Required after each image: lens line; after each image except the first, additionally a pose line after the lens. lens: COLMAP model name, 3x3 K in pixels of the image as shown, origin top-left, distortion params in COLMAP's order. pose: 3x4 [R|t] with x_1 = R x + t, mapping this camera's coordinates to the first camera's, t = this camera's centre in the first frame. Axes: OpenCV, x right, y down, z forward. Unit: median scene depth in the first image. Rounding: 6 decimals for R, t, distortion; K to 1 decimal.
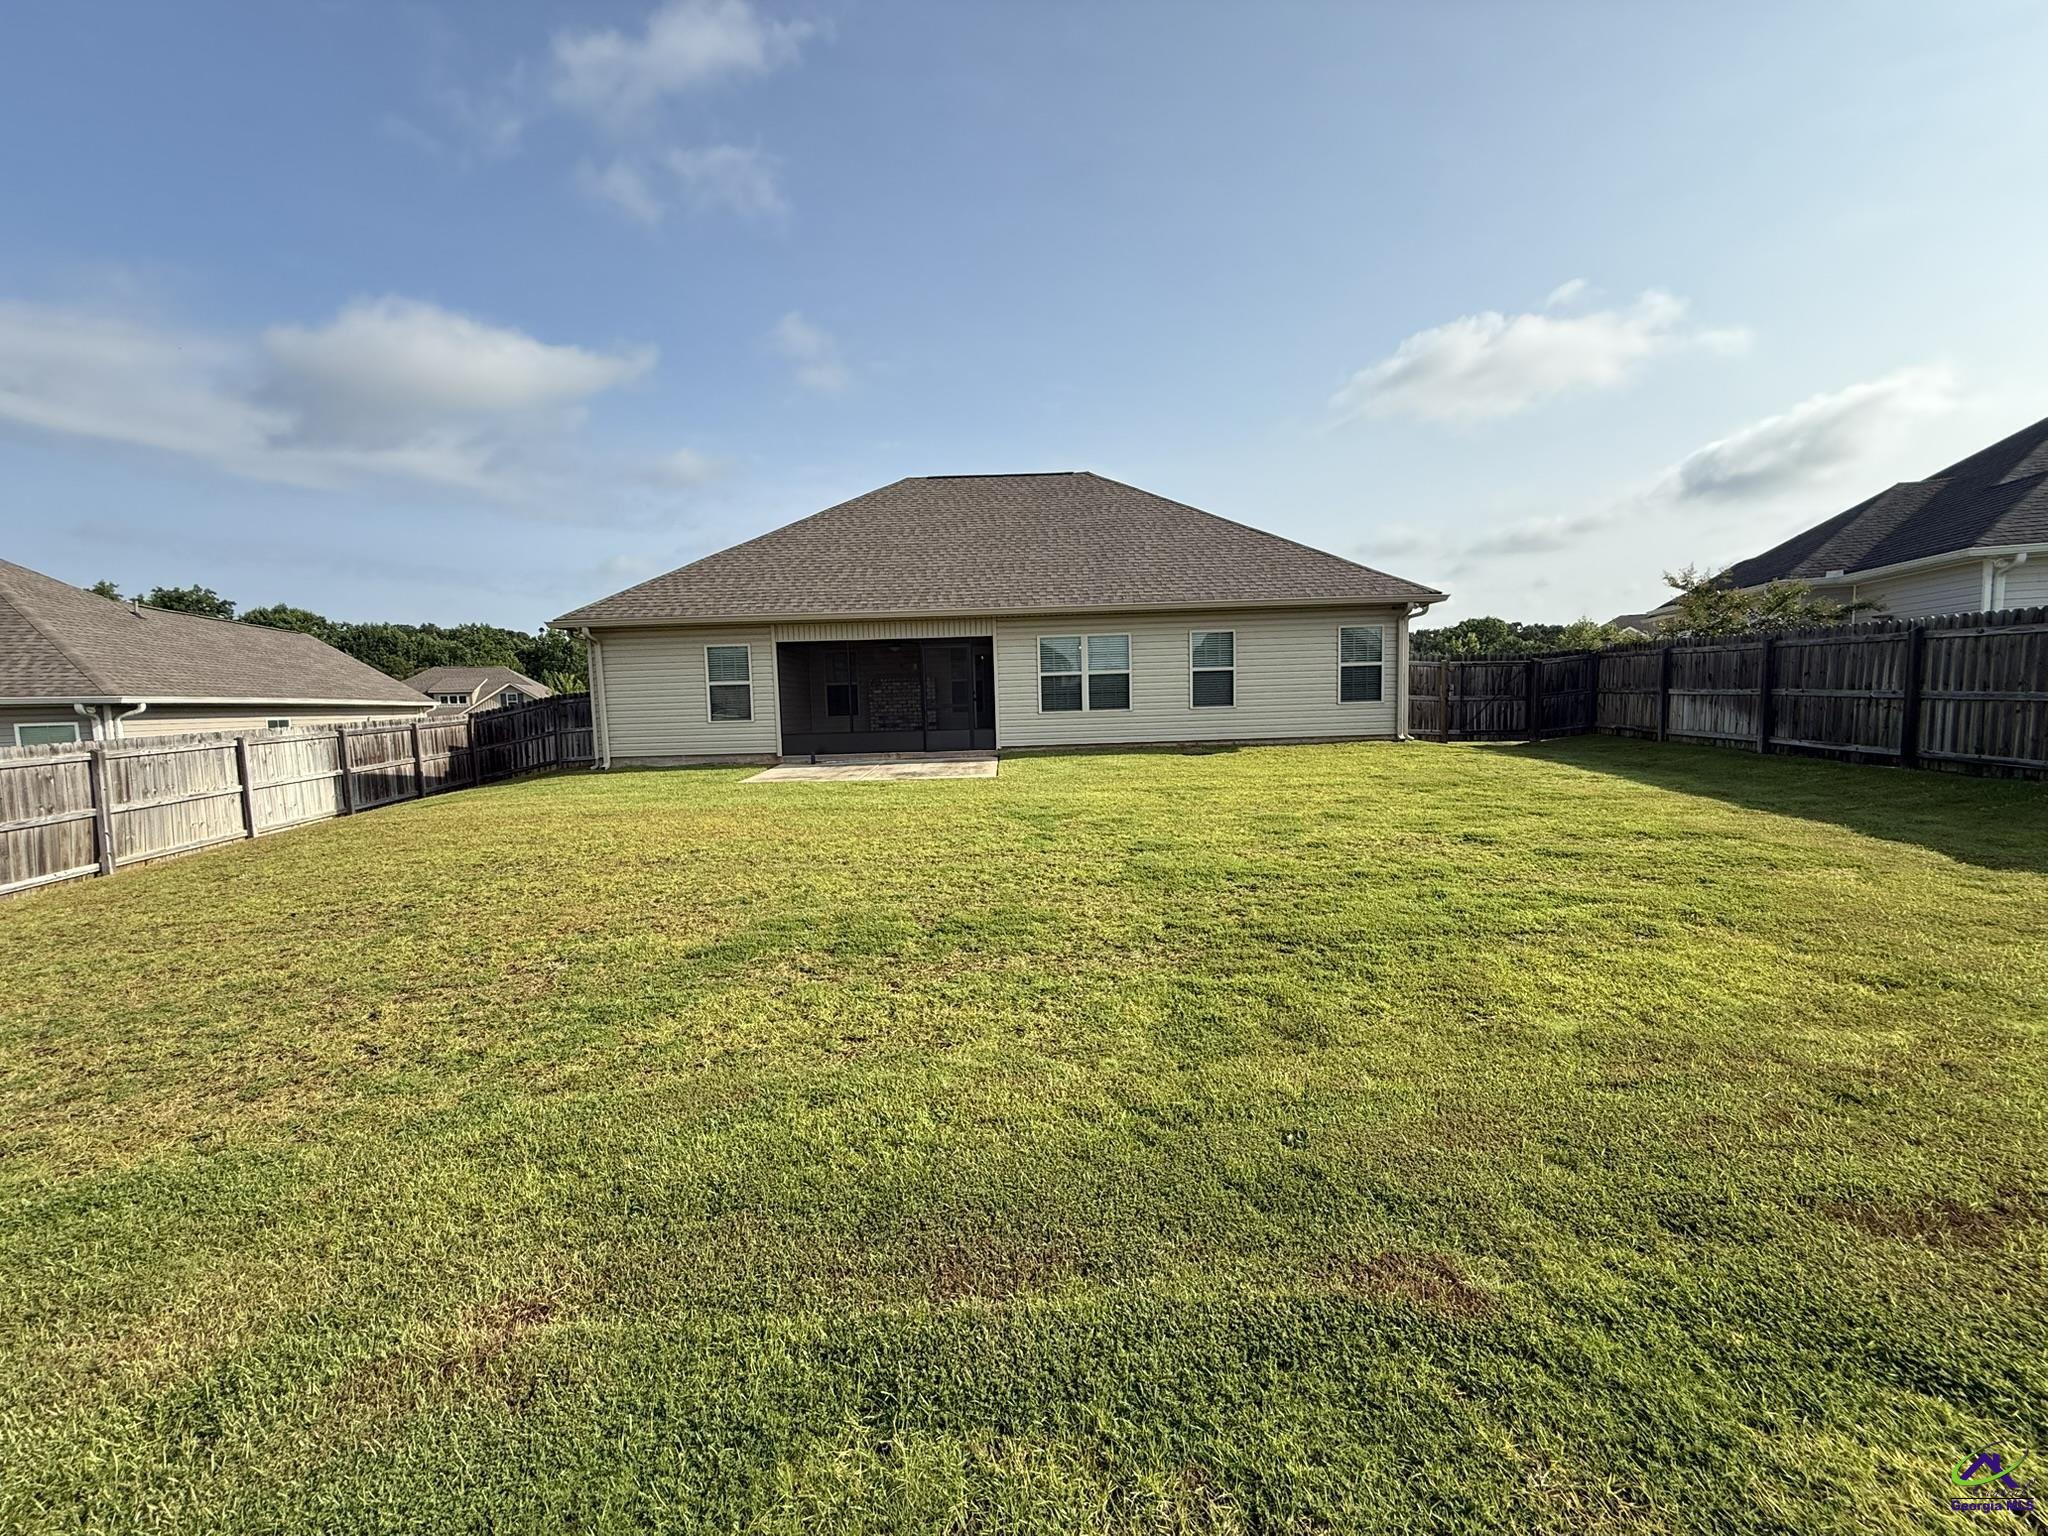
lens RADIAL K [[816.5, 0, 1021.9], [0, 816.5, 771.9], [0, 0, 1]] dist [0.000936, 0.001313]
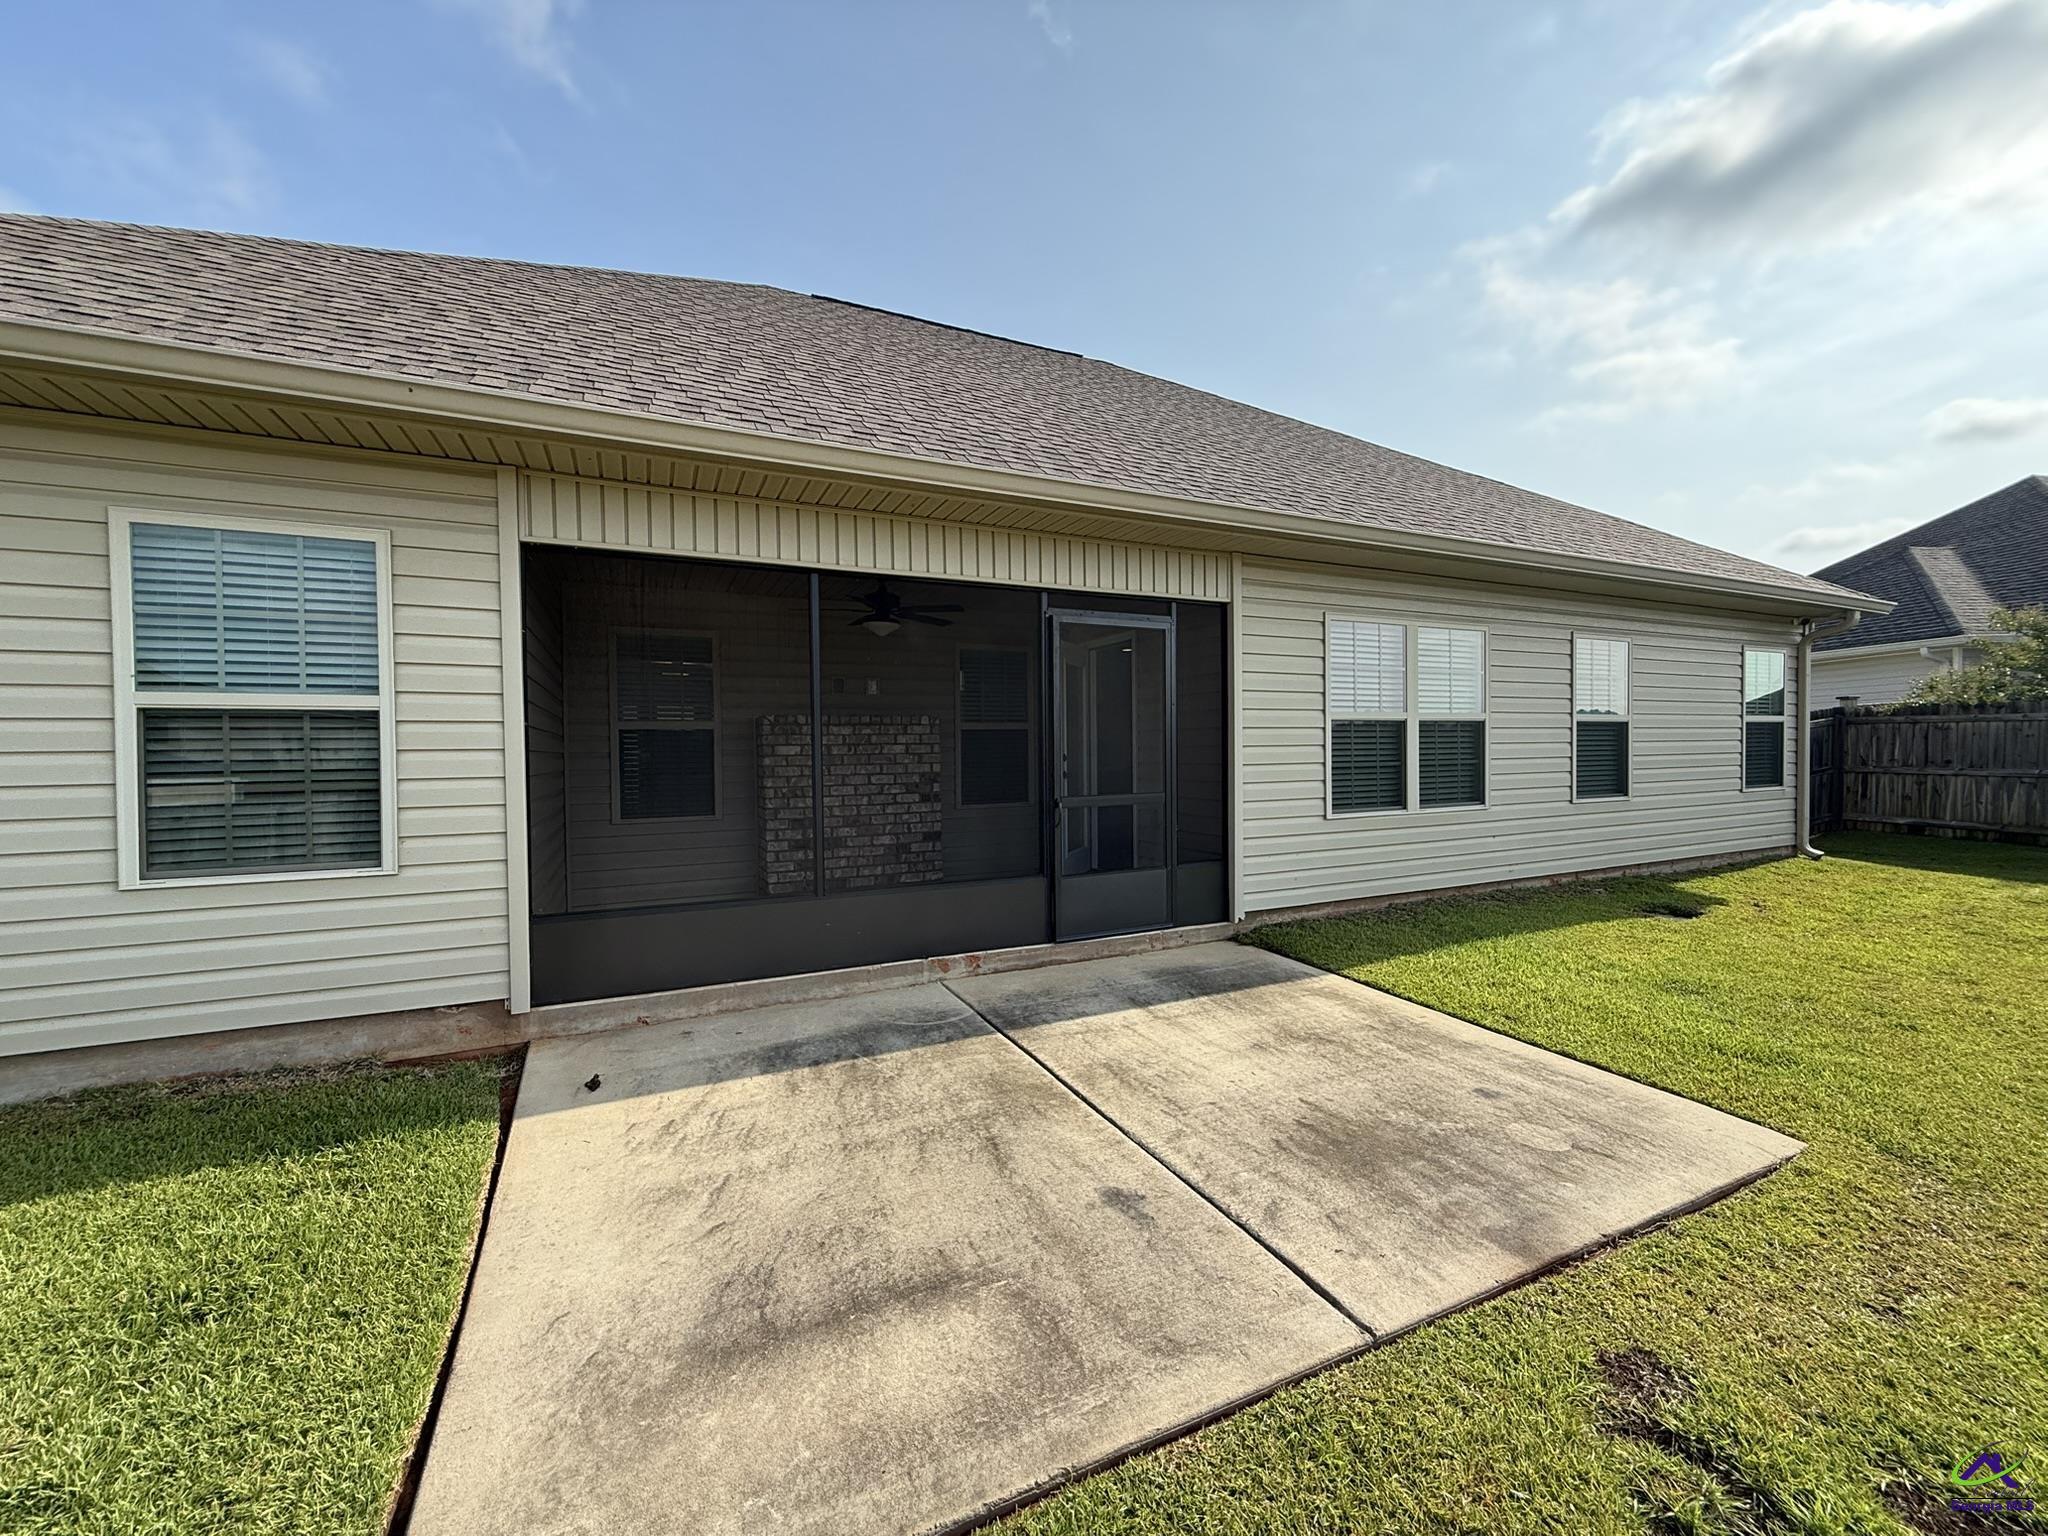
lens RADIAL K [[816.5, 0, 1026.5], [0, 816.5, 767.9], [0, 0, 1]] dist [0.000936, 0.001313]
pose [[0.905084, 0.011437, 0.425080, -0.264938], [0.016568, 0.997931, -0.062126, -0.073533], [-0.424911, 0.063272, 0.903021, 0.715403]]
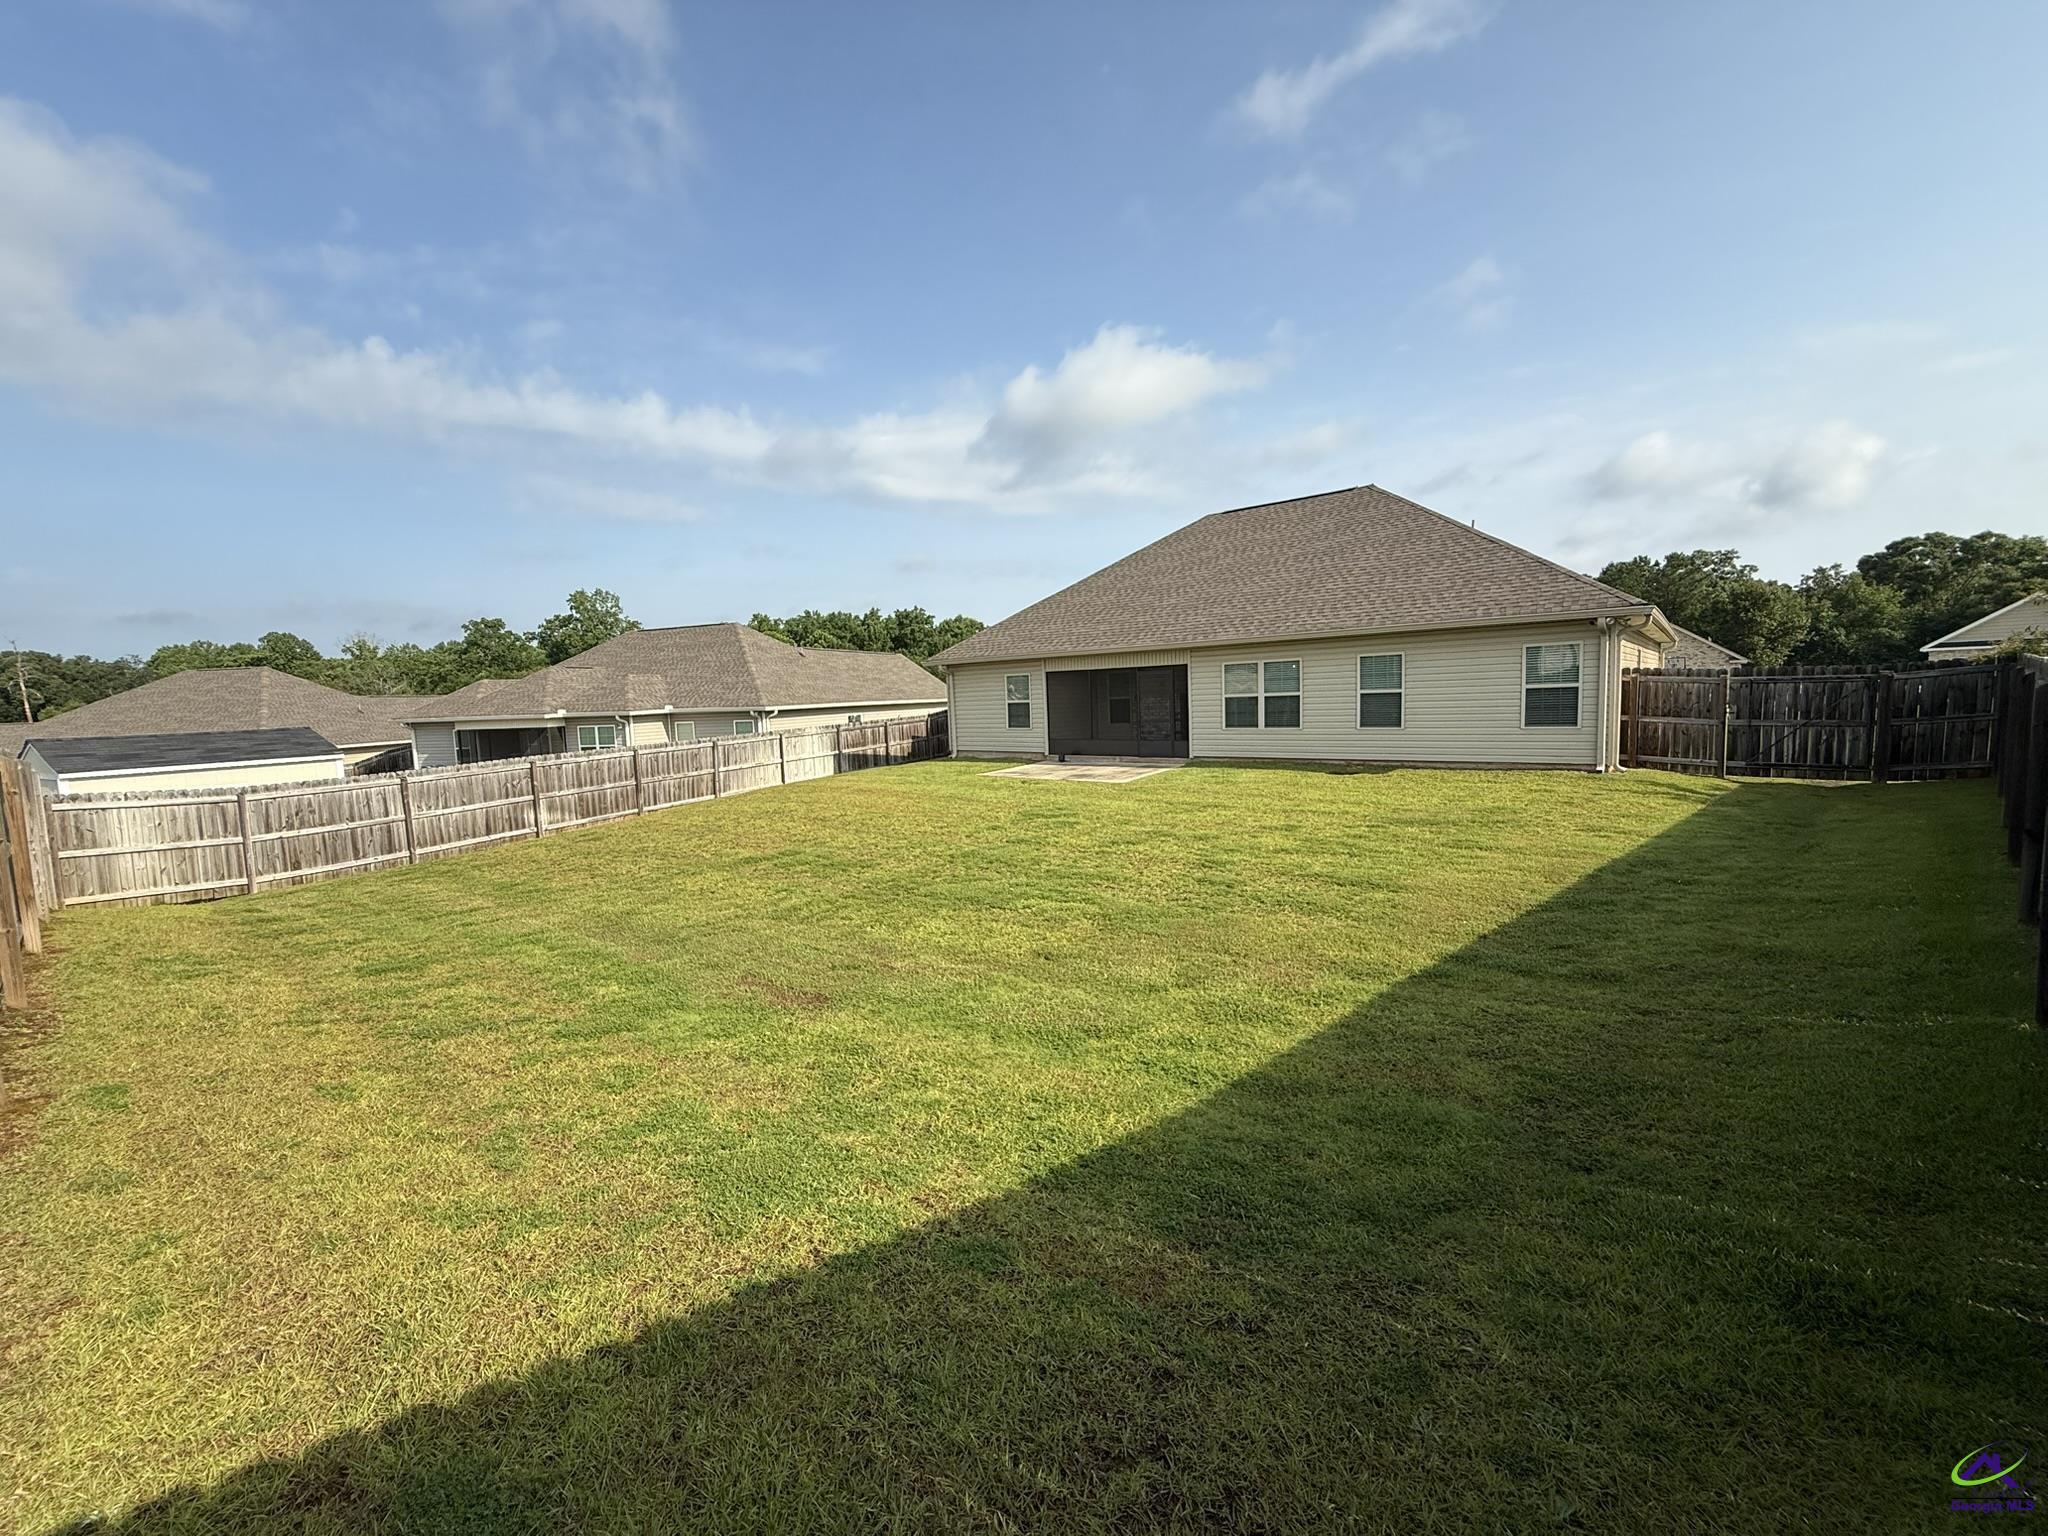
lens RADIAL K [[816.5, 0, 1019.8], [0, 816.5, 763.3], [0, 0, 1]] dist [0.000936, 0.001313]
pose [[0.772847, 0.055095, -0.632196, 0.537291], [-0.042817, 0.998481, 0.034674, -0.051198], [0.633146, 0.000271, 0.774032, -0.086108]]
